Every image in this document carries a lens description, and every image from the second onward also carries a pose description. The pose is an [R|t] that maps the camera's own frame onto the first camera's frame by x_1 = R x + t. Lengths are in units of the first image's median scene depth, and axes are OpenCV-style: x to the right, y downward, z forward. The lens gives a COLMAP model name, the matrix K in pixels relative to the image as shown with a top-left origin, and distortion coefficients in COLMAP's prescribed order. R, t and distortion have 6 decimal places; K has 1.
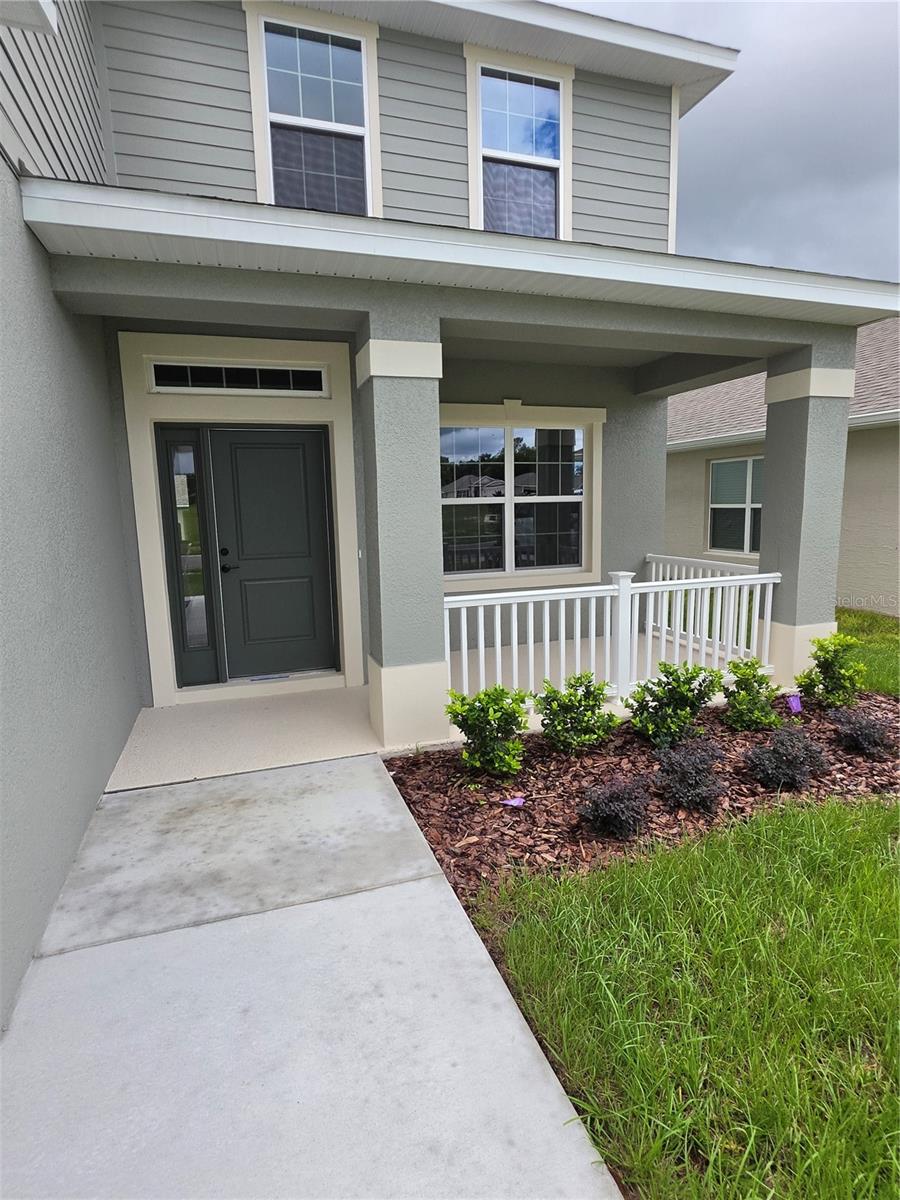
lens RADIAL K [[639.4, 0, 454.8], [0, 639.4, 600.5], [0, 0, 1]] dist [0.003416, 0.000842]
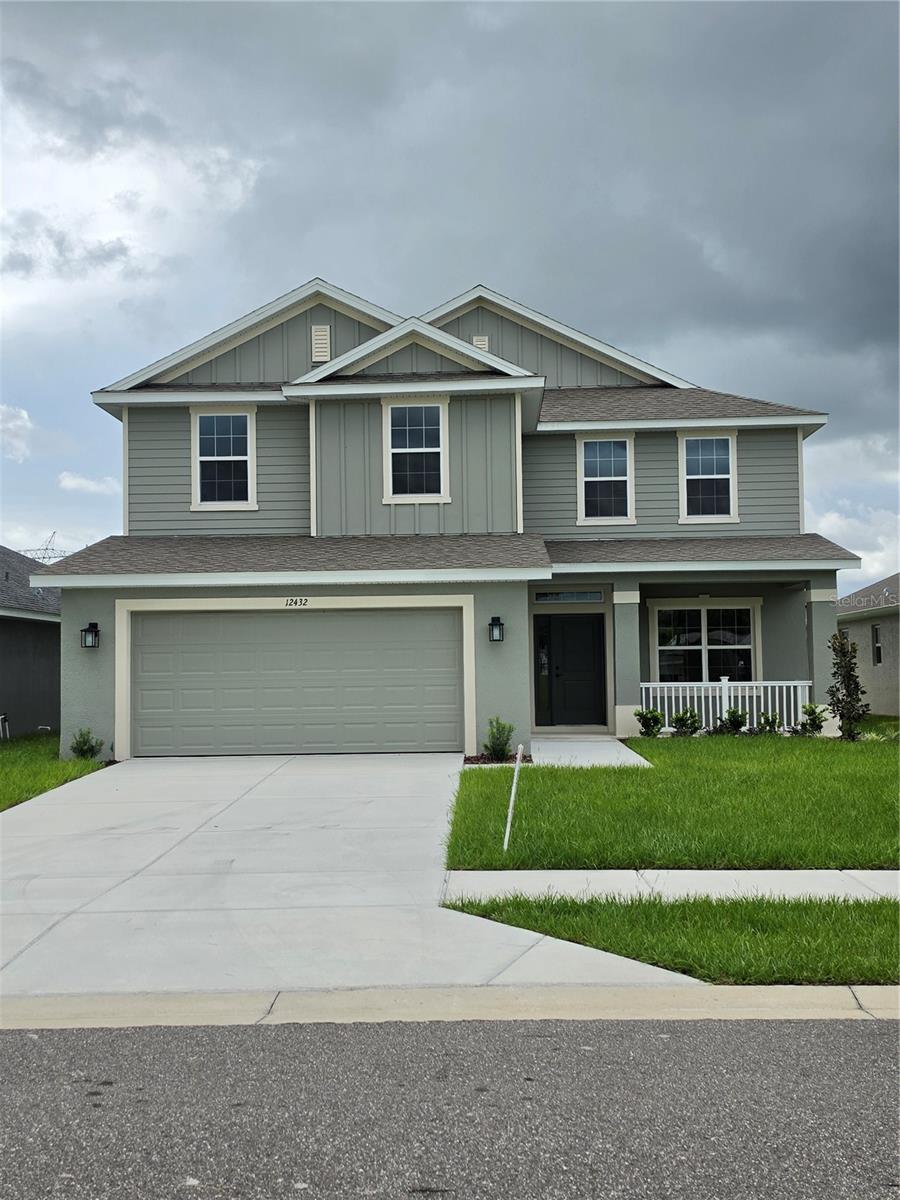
lens RADIAL K [[1261.6, 0, 451.0], [0, 1261.6, 601.1], [0, 0, 1]] dist [-0.003093, 0.000000]
pose [[0.934918, -0.006713, -0.354801, 0.829766], [-0.064065, 0.980200, -0.187361, 0.522068], [0.349034, 0.197898, 0.915976, -3.096683]]
